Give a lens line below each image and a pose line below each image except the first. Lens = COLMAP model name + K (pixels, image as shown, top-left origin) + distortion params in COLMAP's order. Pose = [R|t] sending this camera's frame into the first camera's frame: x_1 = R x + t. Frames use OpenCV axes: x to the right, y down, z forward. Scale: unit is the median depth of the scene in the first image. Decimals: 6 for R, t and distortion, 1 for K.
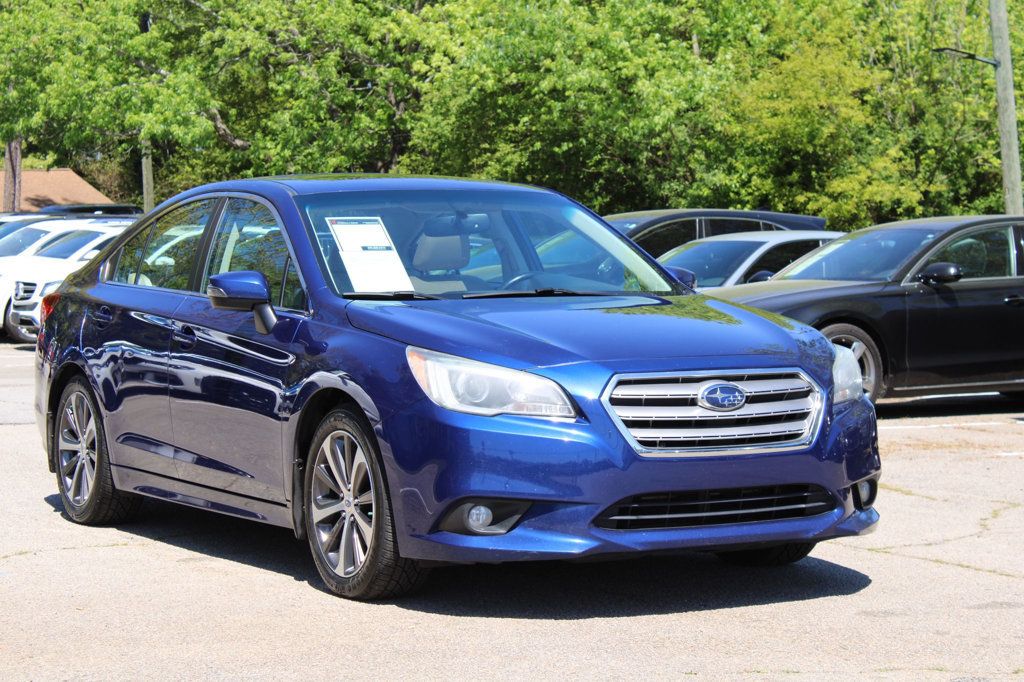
lens RADIAL K [[2444.7, 0, 512.0], [0, 2444.7, 341.0], [0, 0, 1]] dist [0.114907, -0.094603]
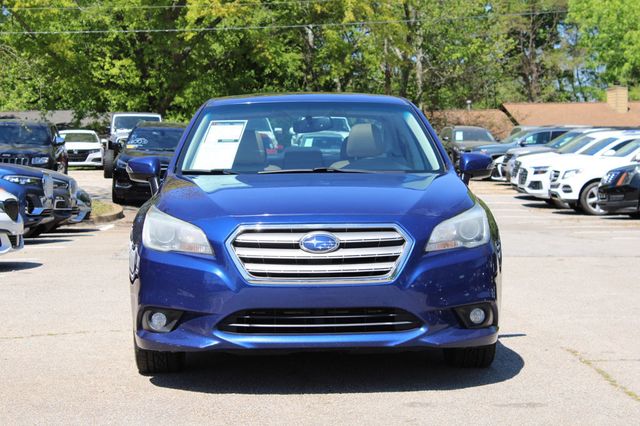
lens RADIAL K [[1528.0, 0, 320.0], [0, 1528.0, 213.0], [0, 0, 1]] dist [0.114907, -0.094603]
pose [[0.888682, 0.016183, -0.458239, 0.489728], [-0.015174, 0.999868, 0.005883, 0.000175], [0.458274, 0.001725, 0.888809, 0.216333]]
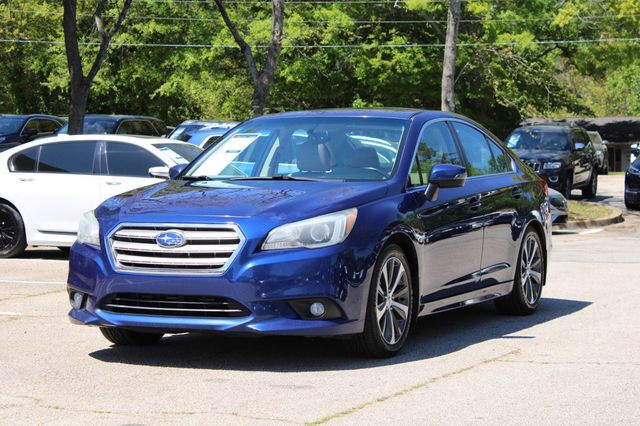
lens RADIAL K [[1528.0, 0, 320.0], [0, 1528.0, 213.0], [0, 0, 1]] dist [0.114907, -0.094603]
pose [[0.596214, 0.035377, -0.802046, 0.982978], [-0.037822, 0.999157, 0.015956, -0.015769], [0.801934, 0.020822, 0.597049, 0.457599]]
